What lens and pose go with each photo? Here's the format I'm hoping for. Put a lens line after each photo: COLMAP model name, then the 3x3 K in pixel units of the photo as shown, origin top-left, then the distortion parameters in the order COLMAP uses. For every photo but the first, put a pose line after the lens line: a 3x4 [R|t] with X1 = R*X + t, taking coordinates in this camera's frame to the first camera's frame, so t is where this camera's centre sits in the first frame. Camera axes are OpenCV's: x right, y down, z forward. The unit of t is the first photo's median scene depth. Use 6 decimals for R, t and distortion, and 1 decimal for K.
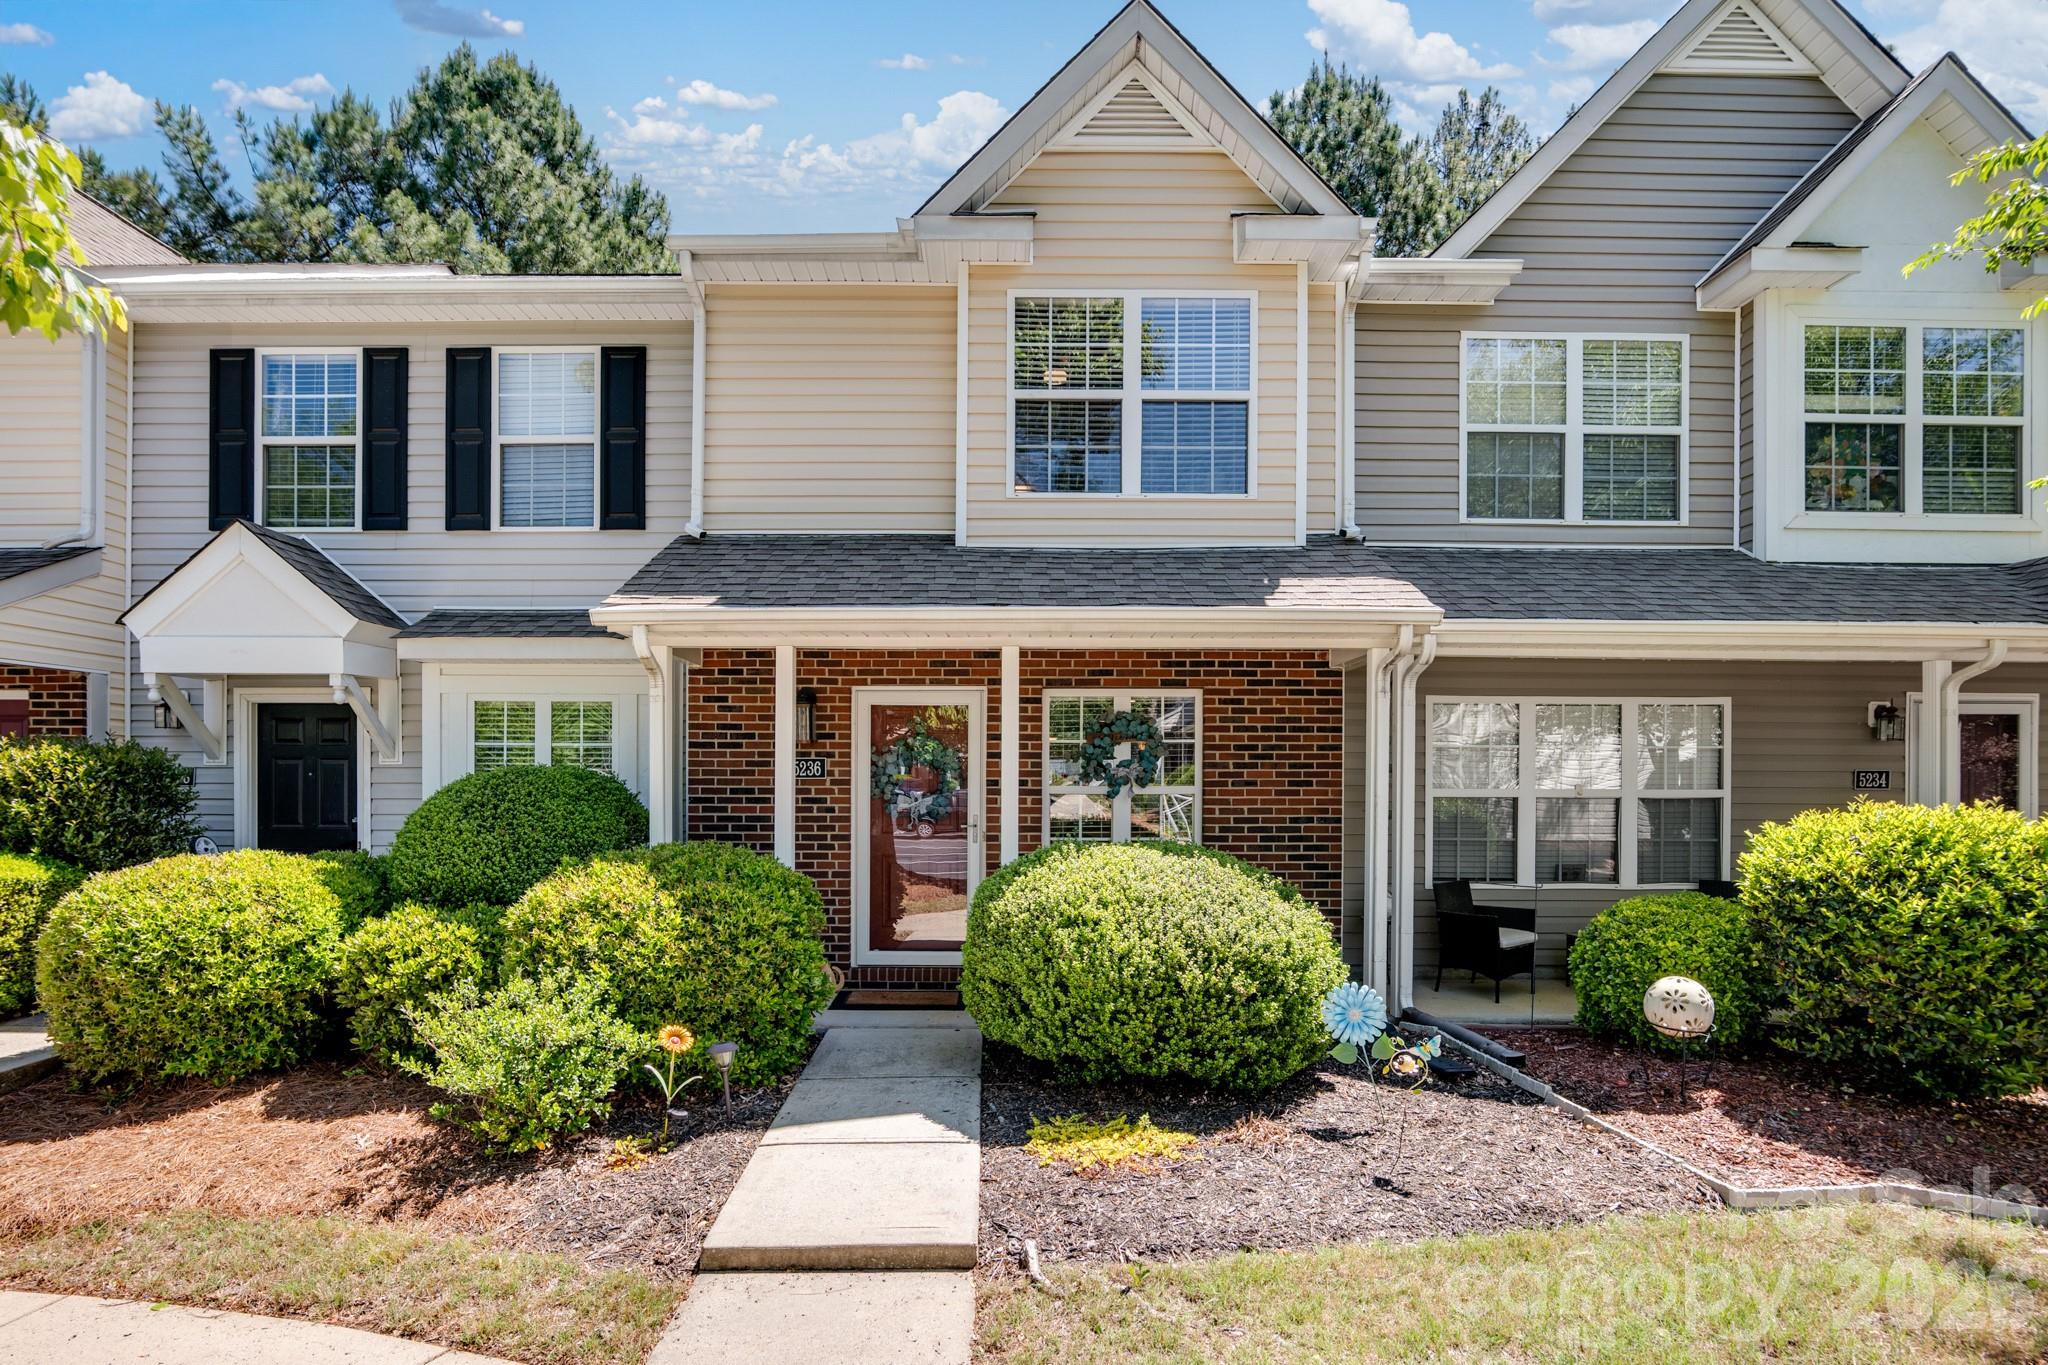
lens RADIAL K [[1528.4, 0, 1026.8], [0, 1528.4, 687.9], [0, 0, 1]] dist [-0.028412, -0.001974]
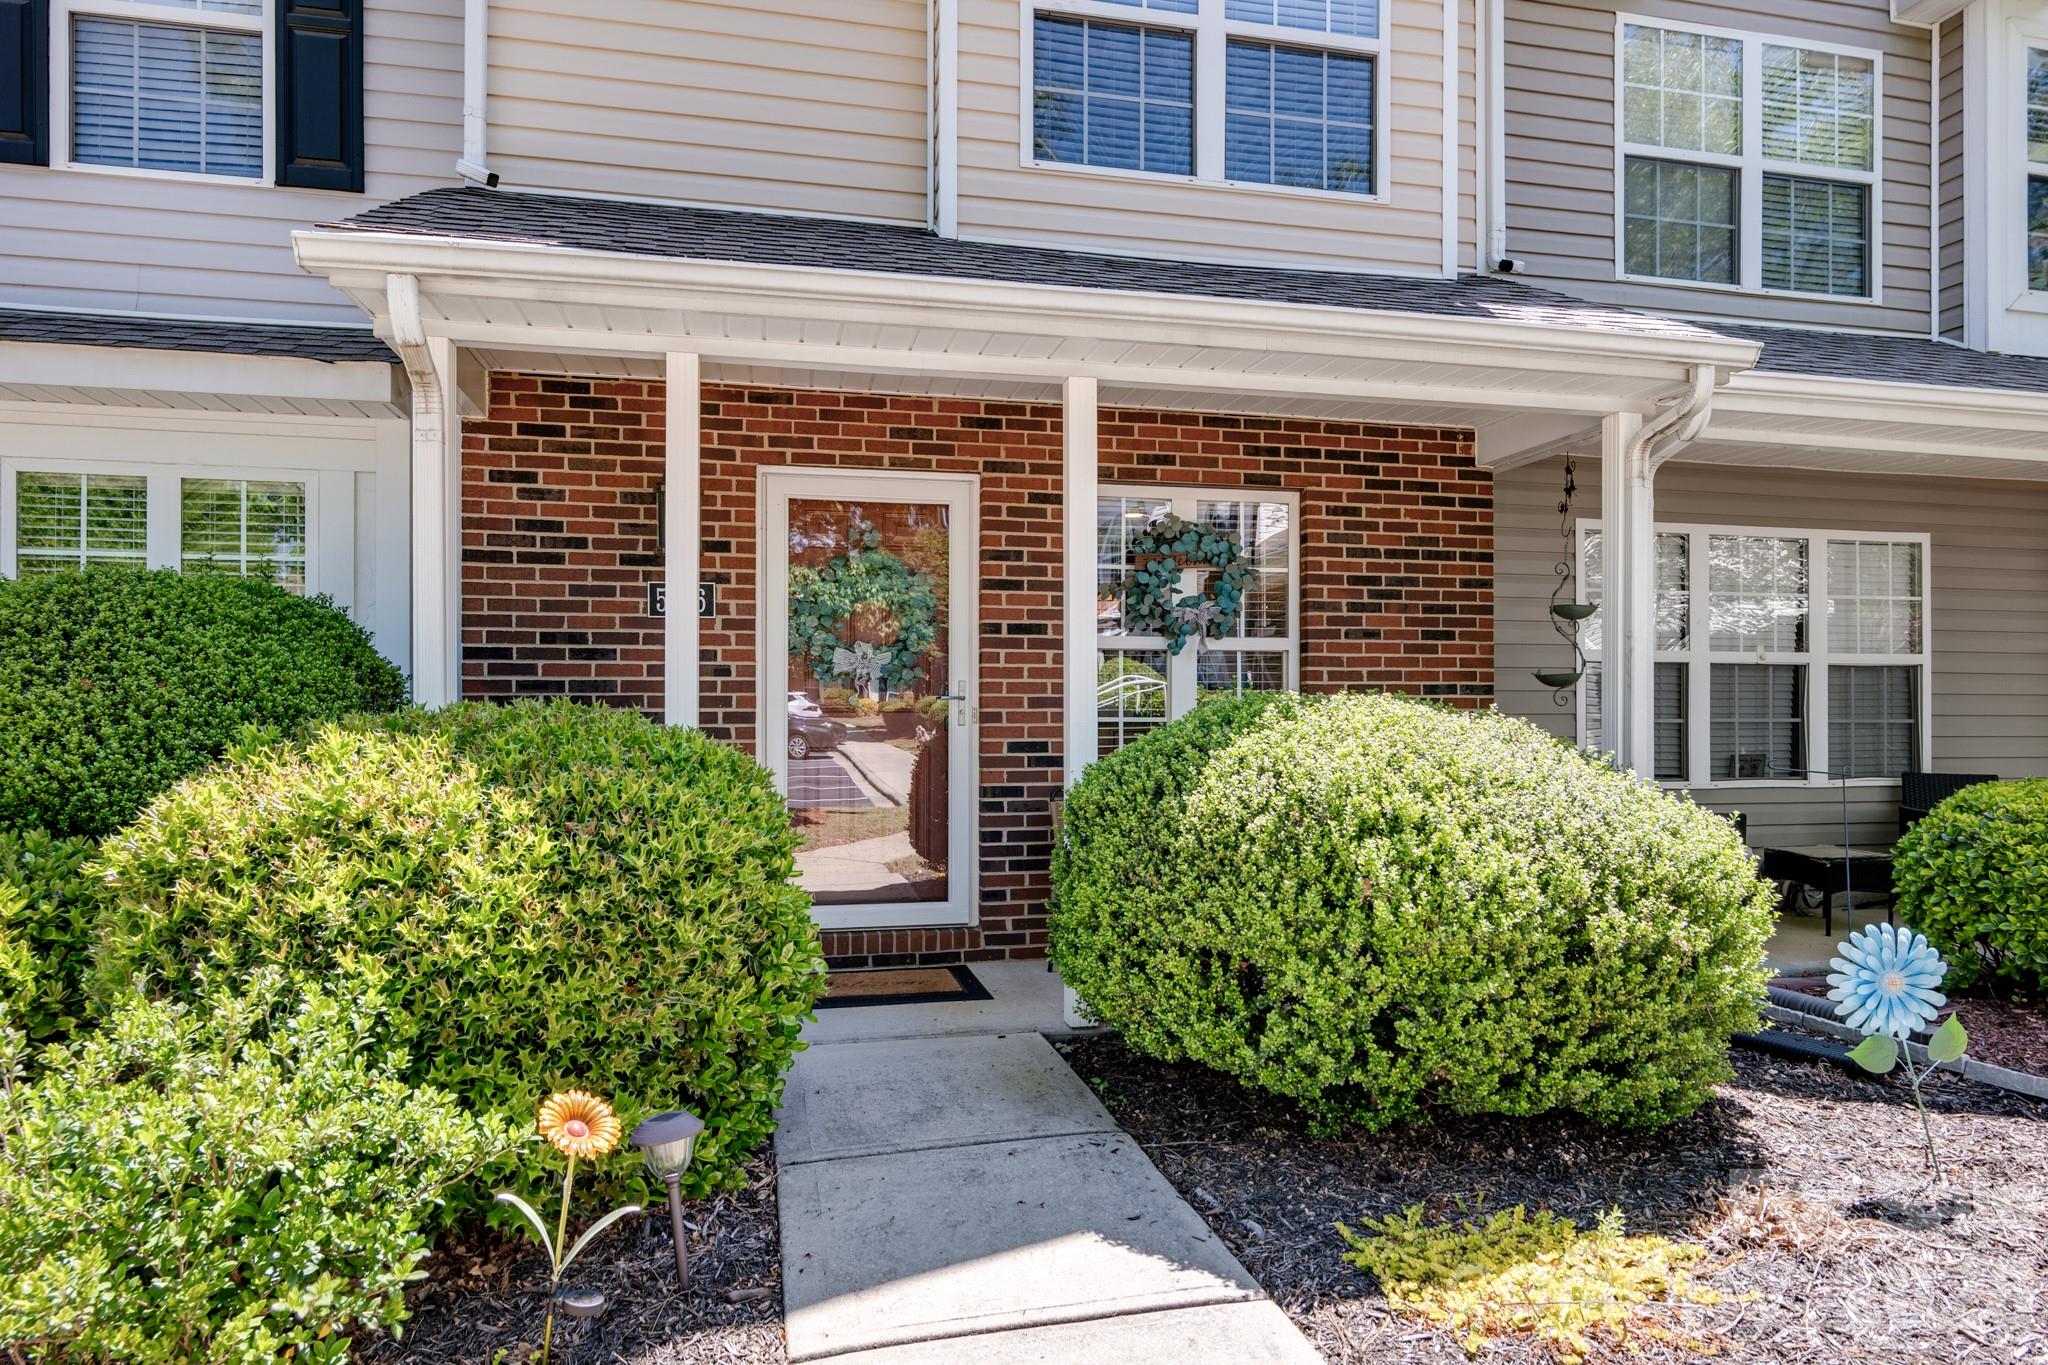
lens RADIAL K [[1394.7, 0, 1026.4], [0, 1394.7, 683.4], [0, 0, 1]] dist [0.011616, -0.001703]
pose [[0.961891, 0.005509, 0.273379, -0.165793], [-0.008812, 0.999902, 0.010855, 0.079130], [-0.273292, -0.012851, 0.961845, 0.456093]]
